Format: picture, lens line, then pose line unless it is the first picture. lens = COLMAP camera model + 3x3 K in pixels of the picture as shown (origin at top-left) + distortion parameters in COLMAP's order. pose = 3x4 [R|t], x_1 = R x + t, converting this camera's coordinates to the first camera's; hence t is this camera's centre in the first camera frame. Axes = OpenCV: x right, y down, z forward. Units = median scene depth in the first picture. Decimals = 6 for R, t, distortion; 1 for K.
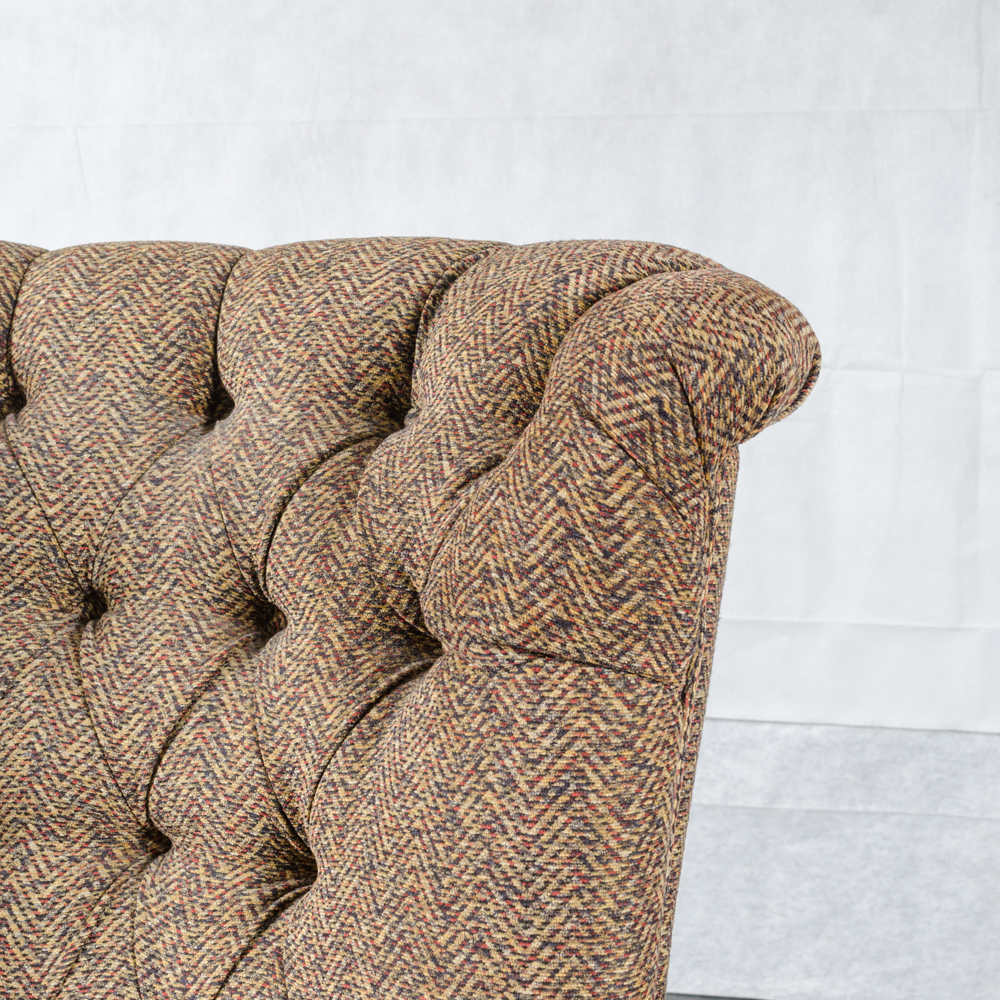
lens RADIAL K [[1963.2, 0, 469.9], [0, 1963.2, 498.2], [0, 0, 1]] dist [-0.006605, 0.128483]
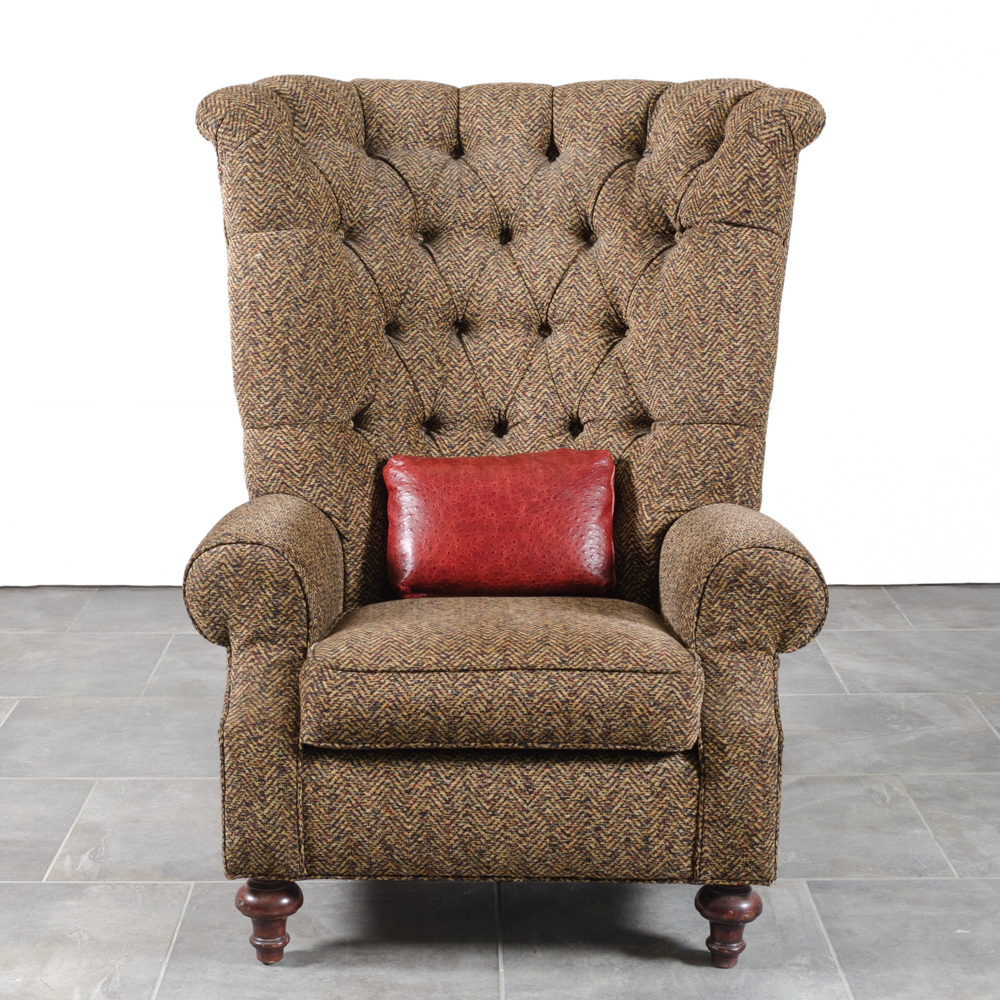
lens RADIAL K [[2029.2, 0, 497.7], [0, 2029.2, 537.2], [0, 0, 1]] dist [-0.036541, 0.146585]
pose [[0.982998, -0.028158, 0.181446, -0.798823], [0.020529, 0.998830, 0.043788, 0.375817], [-0.182466, -0.039318, 0.982426, -1.695043]]
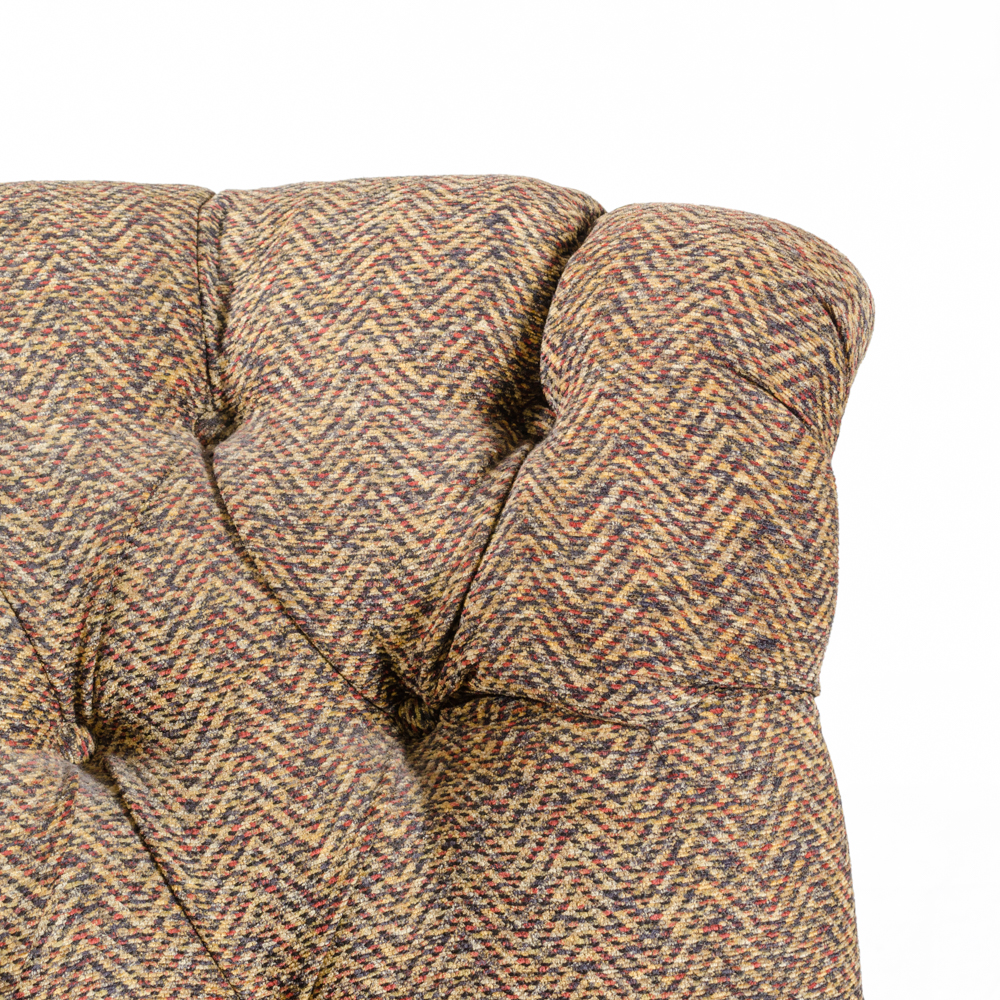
lens RADIAL K [[1963.2, 0, 469.9], [0, 1963.2, 498.2], [0, 0, 1]] dist [-0.006605, 0.128483]
pose [[0.704416, -0.109783, 0.701246, -0.554900], [0.119763, 0.992184, 0.035026, -0.033525], [-0.699611, 0.059311, 0.712058, 0.504930]]
